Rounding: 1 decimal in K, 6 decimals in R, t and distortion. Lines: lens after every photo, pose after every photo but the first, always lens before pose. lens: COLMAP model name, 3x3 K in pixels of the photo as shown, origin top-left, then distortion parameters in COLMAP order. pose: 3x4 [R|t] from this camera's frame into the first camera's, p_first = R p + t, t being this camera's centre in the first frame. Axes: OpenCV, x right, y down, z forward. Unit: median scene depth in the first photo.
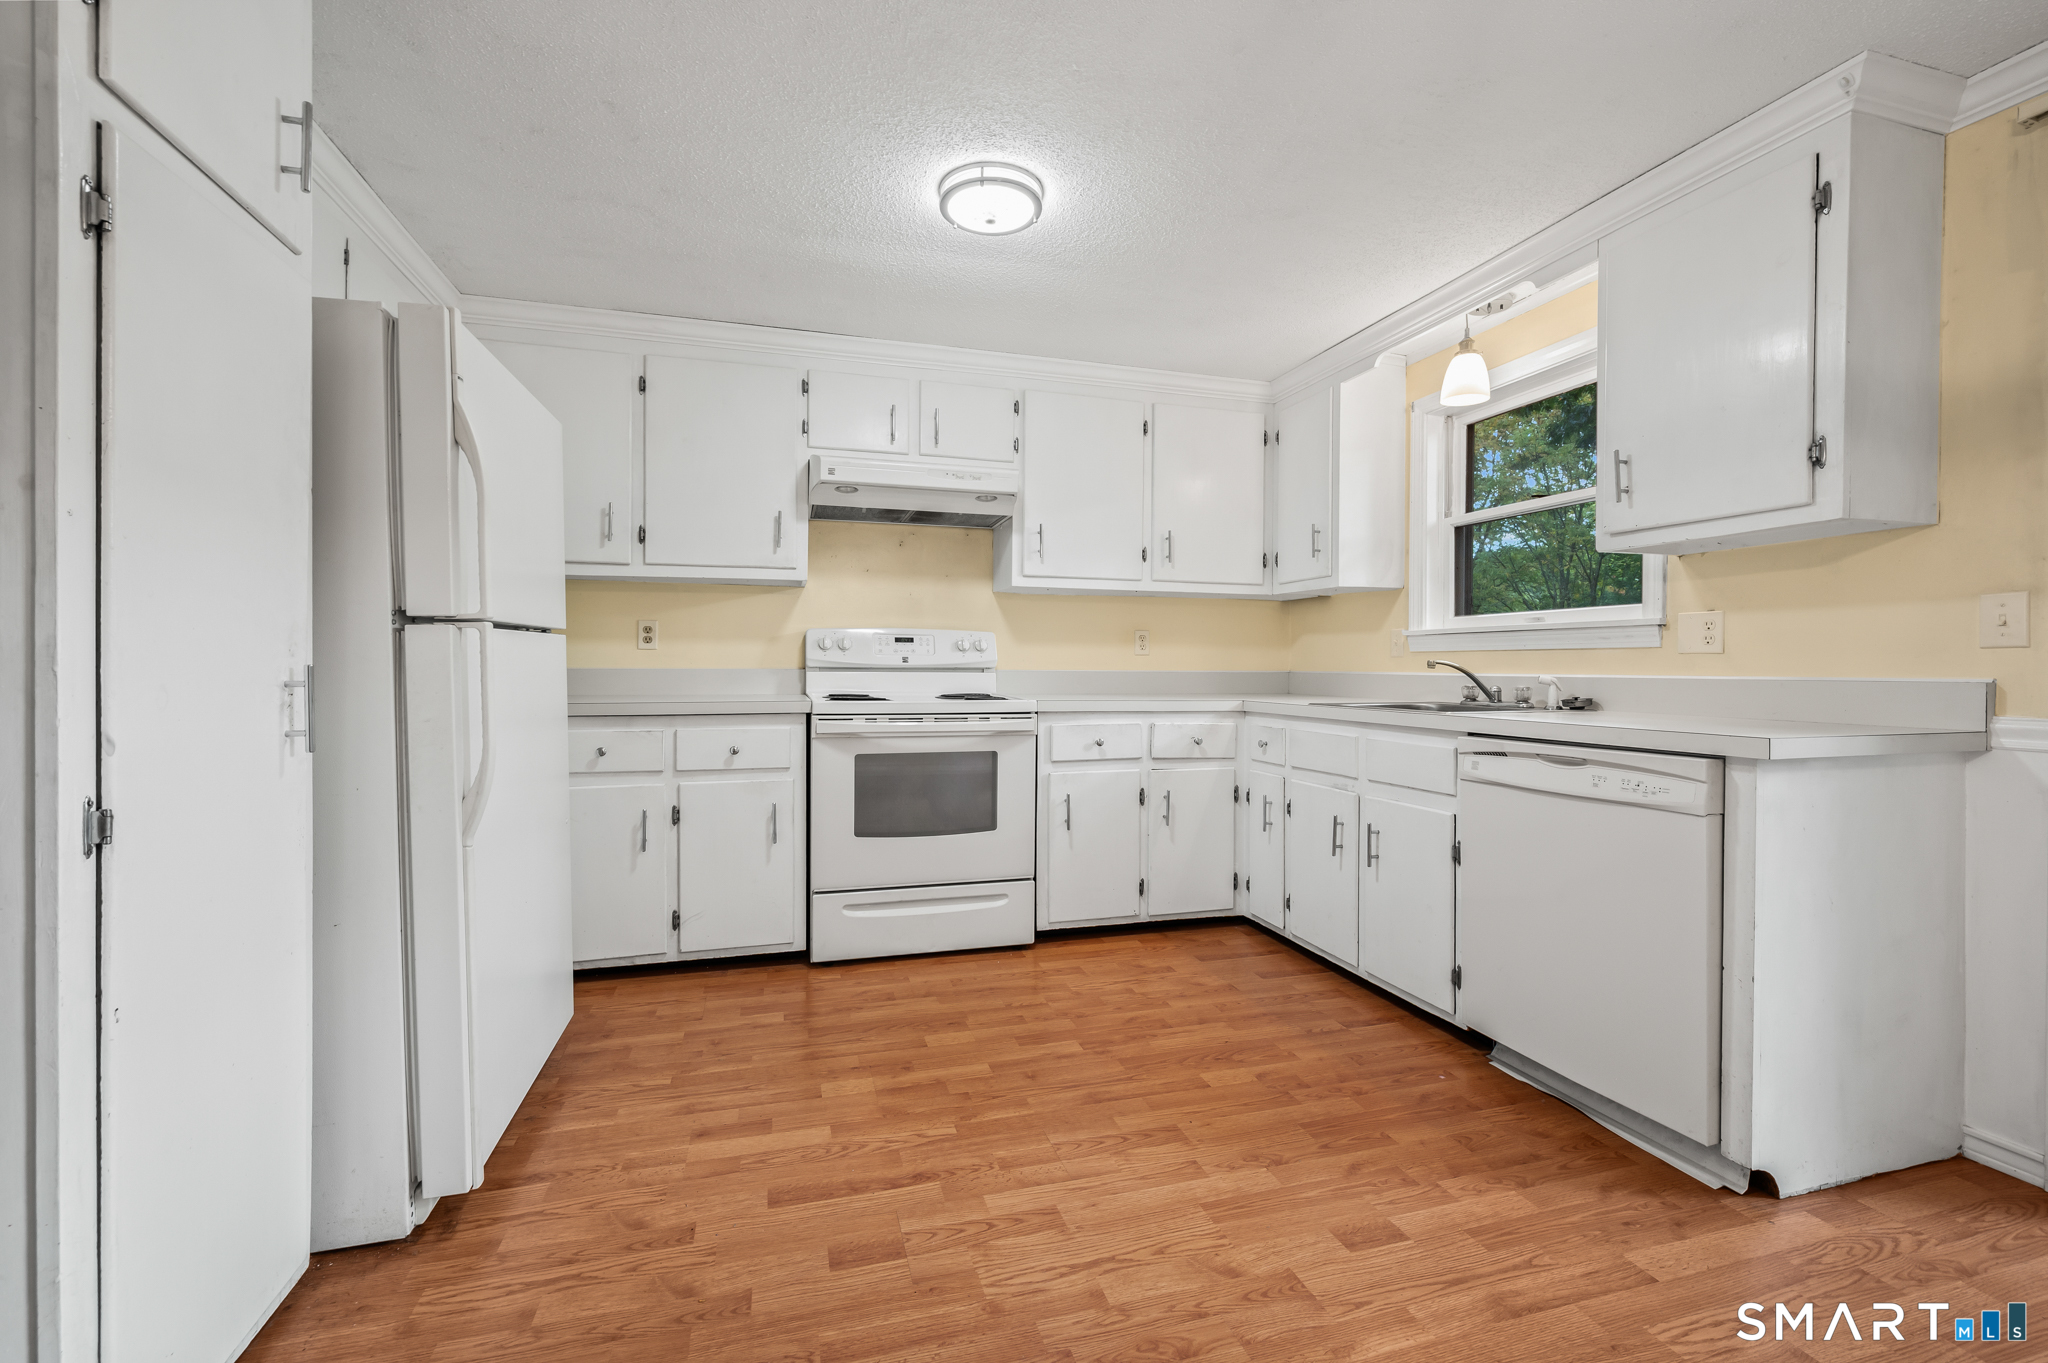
lens RADIAL K [[813.6, 0, 954.3], [0, 813.6, 674.3], [0, 0, 1]] dist [-0.000678, -0.000366]
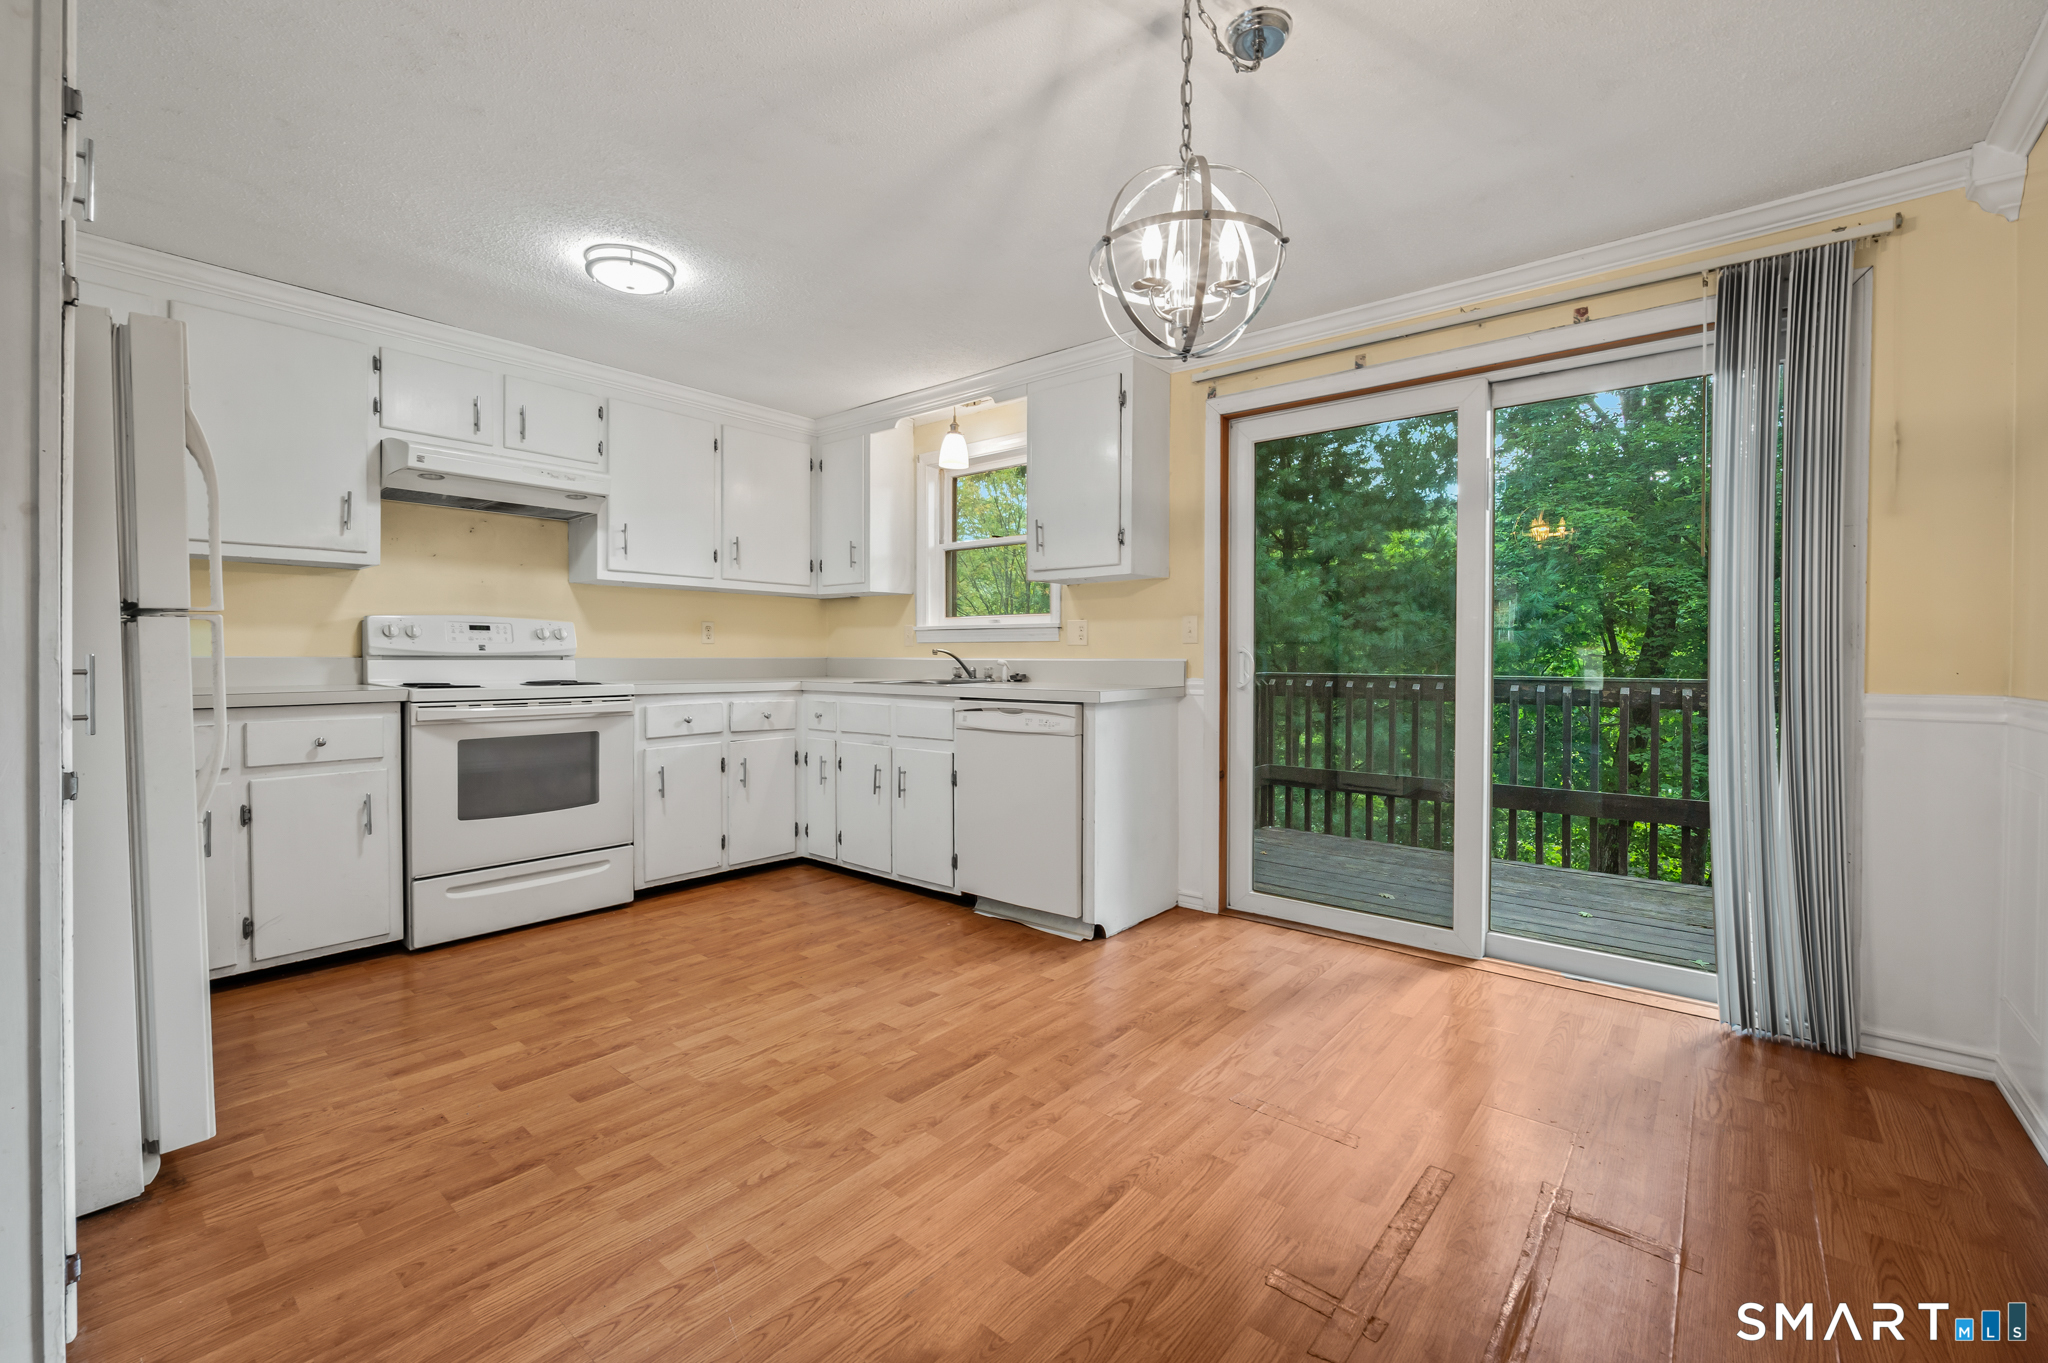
lens RADIAL K [[813.6, 0, 954.3], [0, 813.6, 674.3], [0, 0, 1]] dist [-0.000678, -0.000366]
pose [[0.838792, -0.015858, 0.544220, -0.166516], [0.007157, 0.999811, 0.018103, 0.001282], [-0.544404, -0.011290, 0.838747, -0.217596]]
